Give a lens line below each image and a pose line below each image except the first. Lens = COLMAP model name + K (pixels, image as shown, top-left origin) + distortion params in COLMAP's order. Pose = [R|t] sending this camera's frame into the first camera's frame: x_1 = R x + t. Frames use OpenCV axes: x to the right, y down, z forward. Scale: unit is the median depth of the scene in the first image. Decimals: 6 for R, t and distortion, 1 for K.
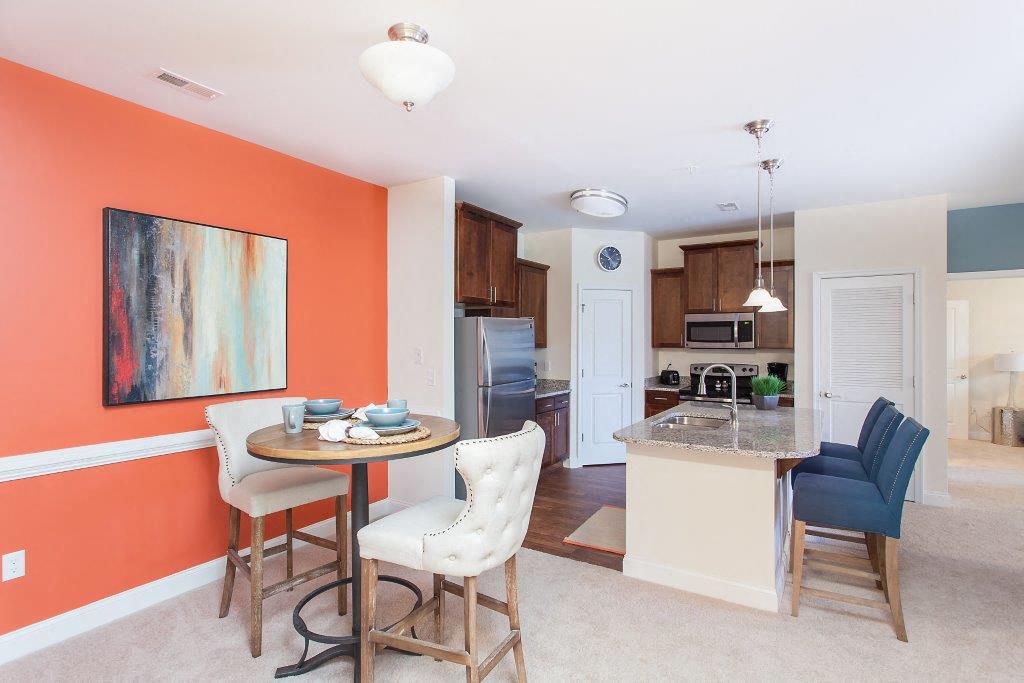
lens RADIAL K [[493.2, 0, 512.0], [0, 493.2, 341.5], [0, 0, 1]] dist [-0.000443, 0.000053]
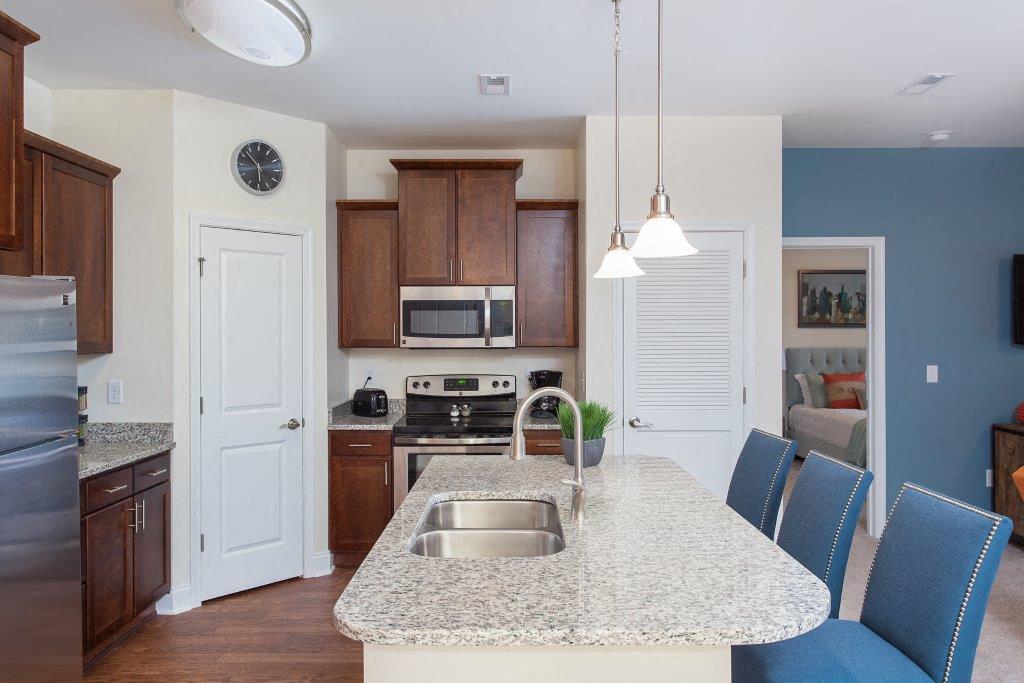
lens RADIAL K [[732.5, 0, 512.0], [0, 732.5, 341.5], [0, 0, 1]] dist [-0.007030, -0.003304]
pose [[0.840277, -0.006816, 0.542115, 0.017287], [0.002479, 0.999959, 0.008731, -0.000862], [-0.542152, -0.005993, 0.840259, 0.267046]]
